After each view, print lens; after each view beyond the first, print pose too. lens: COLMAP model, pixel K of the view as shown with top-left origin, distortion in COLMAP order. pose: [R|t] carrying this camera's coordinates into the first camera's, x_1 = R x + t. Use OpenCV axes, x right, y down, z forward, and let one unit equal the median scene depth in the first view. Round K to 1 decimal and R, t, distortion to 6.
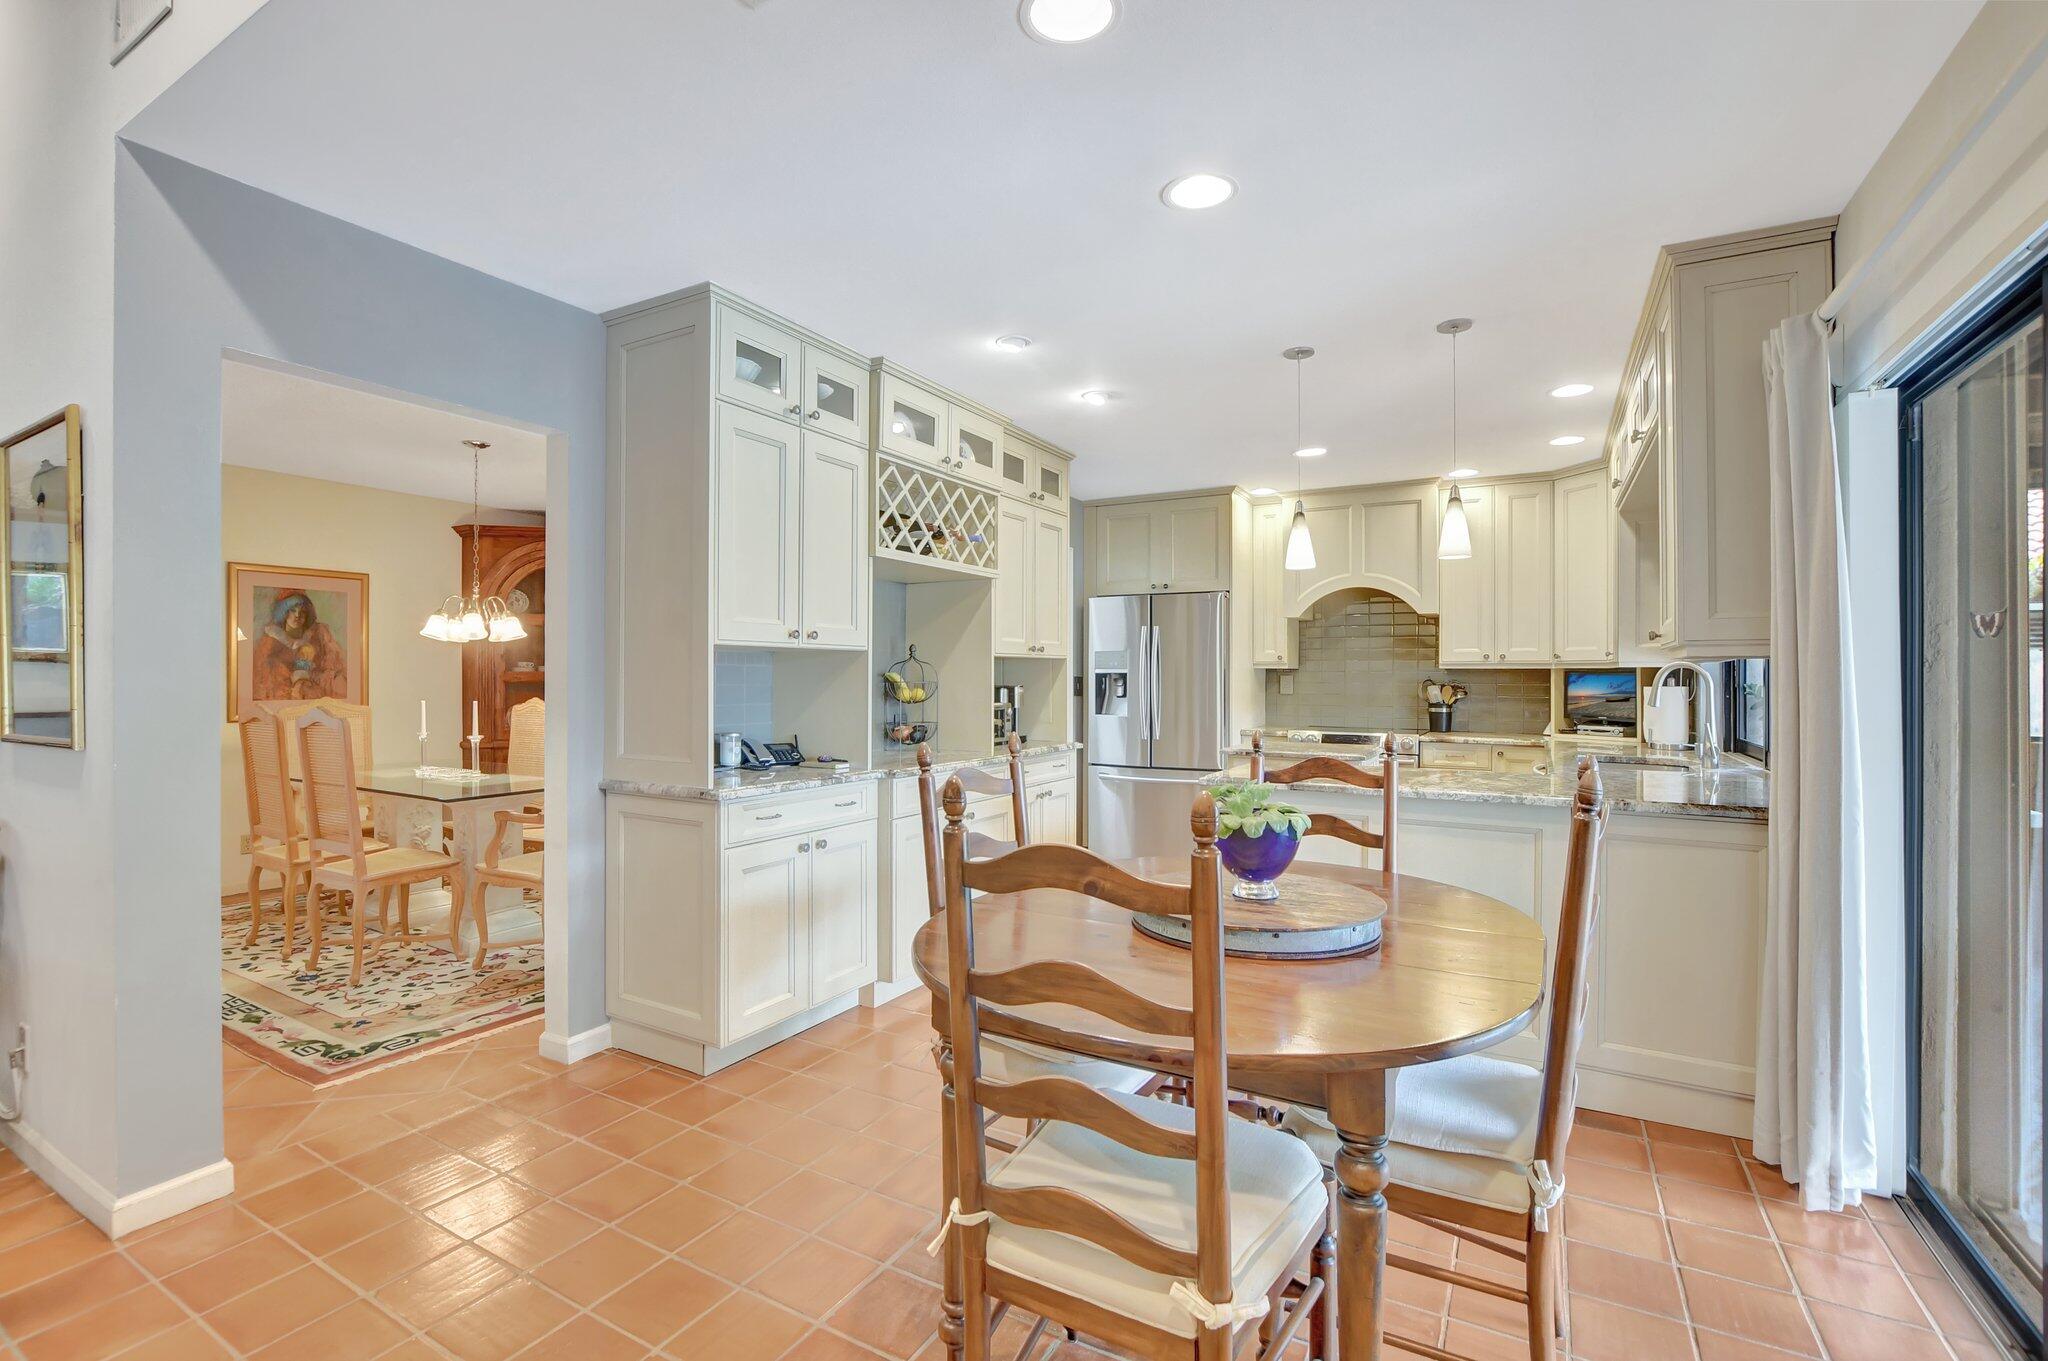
lens RADIAL K [[933.1, 0, 1007.0], [0, 933.1, 676.6], [0, 0, 1]] dist [-0.022916, -0.001639]
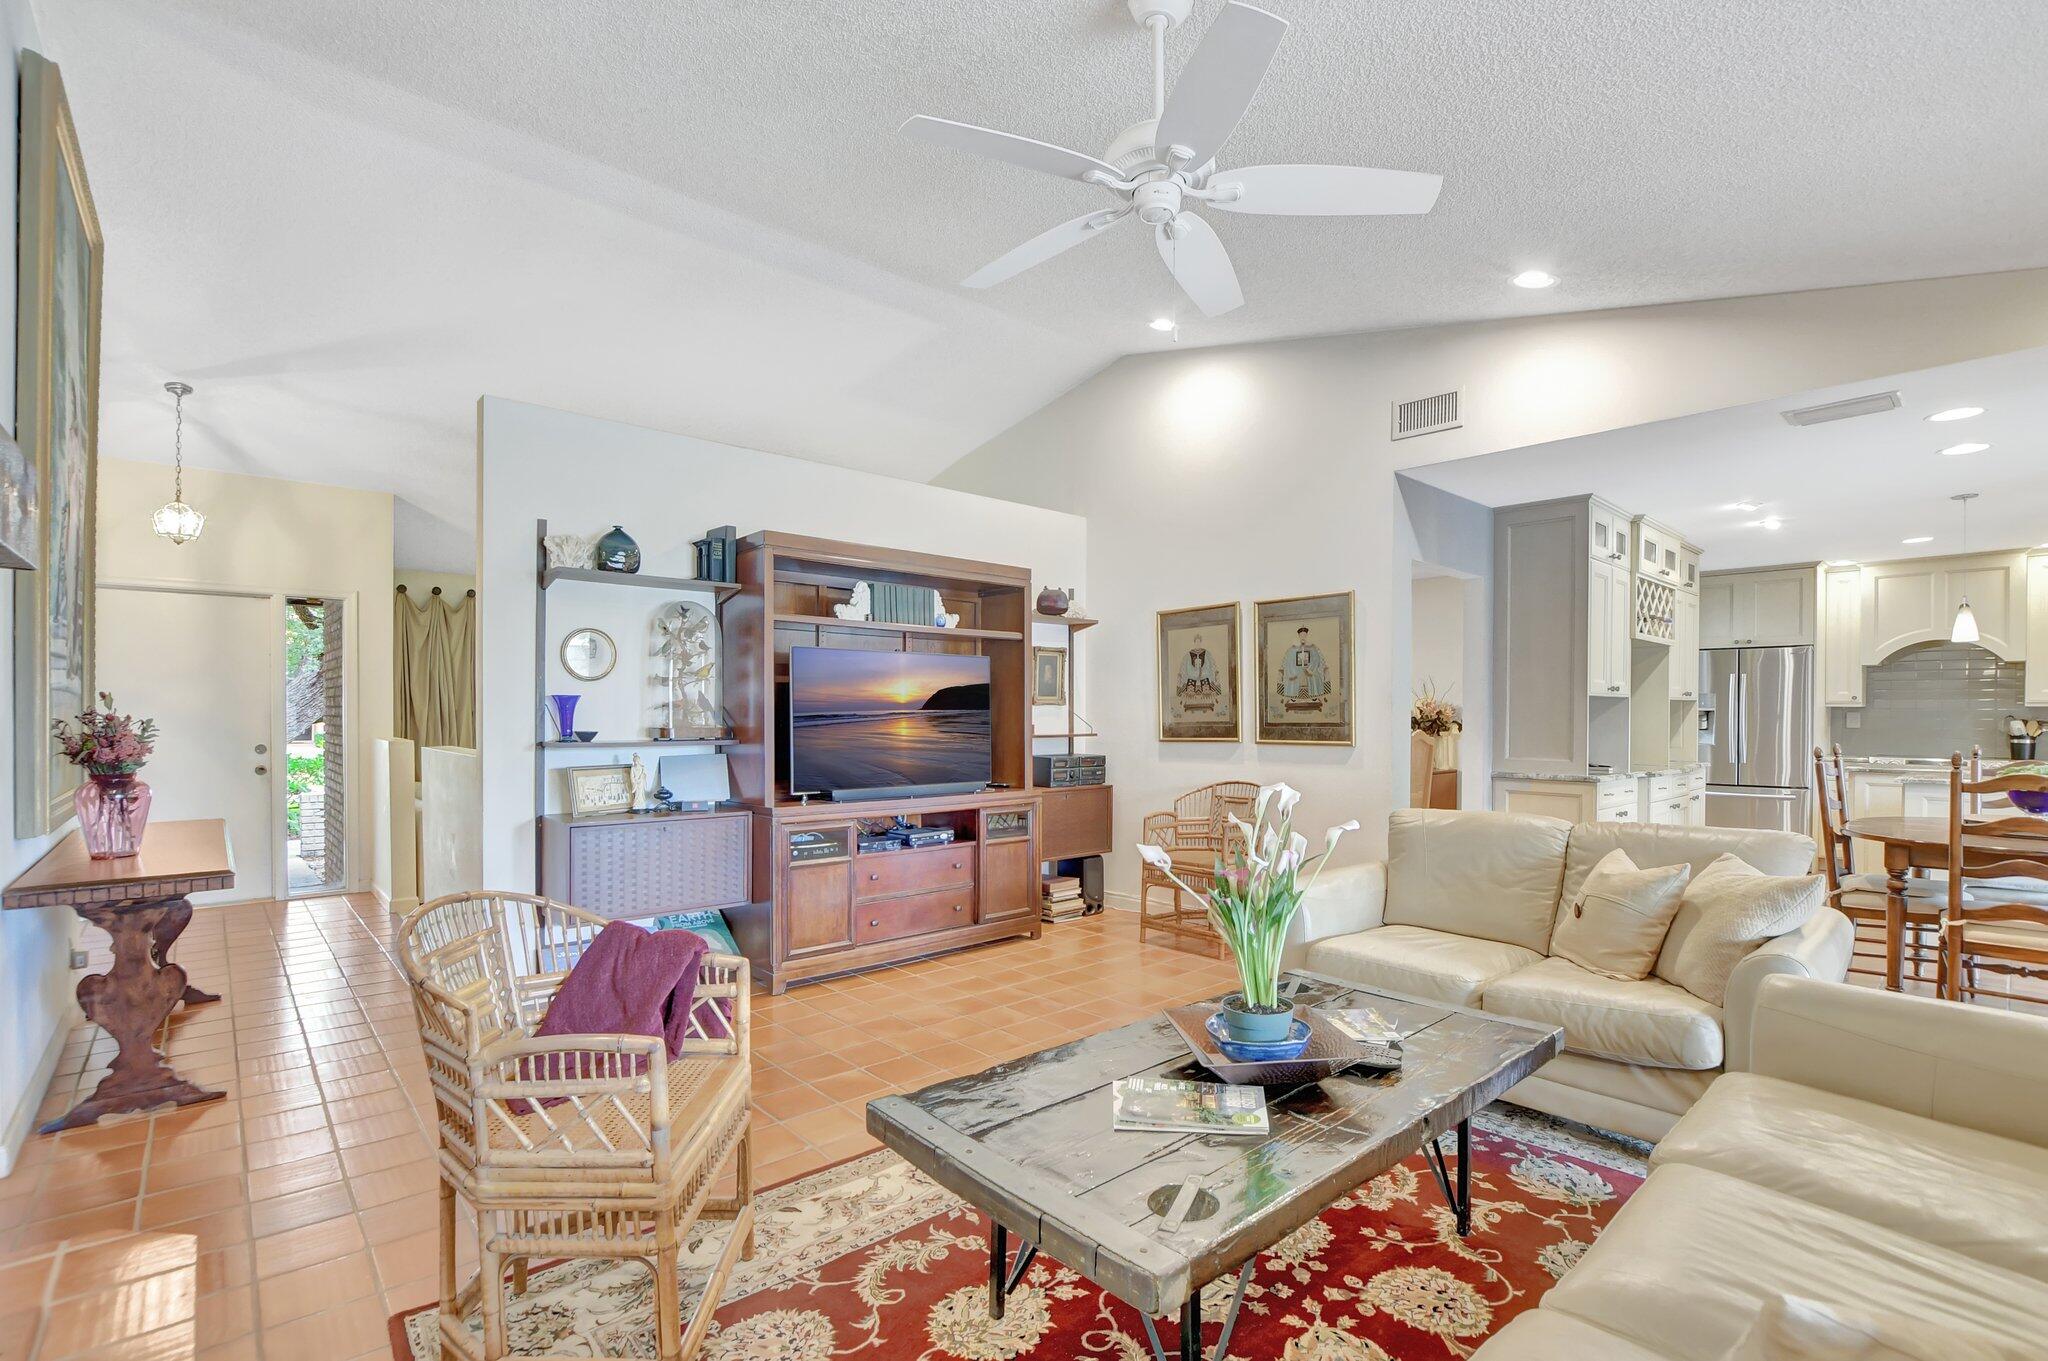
lens RADIAL K [[933.1, 0, 995.7], [0, 933.1, 730.3], [0, 0, 1]] dist [-0.022916, -0.001639]
pose [[0.946360, 0.003900, -0.323091, -0.433144], [0.001757, 0.999850, 0.017214, -0.000252], [0.323110, -0.016858, 0.946211, -0.554612]]
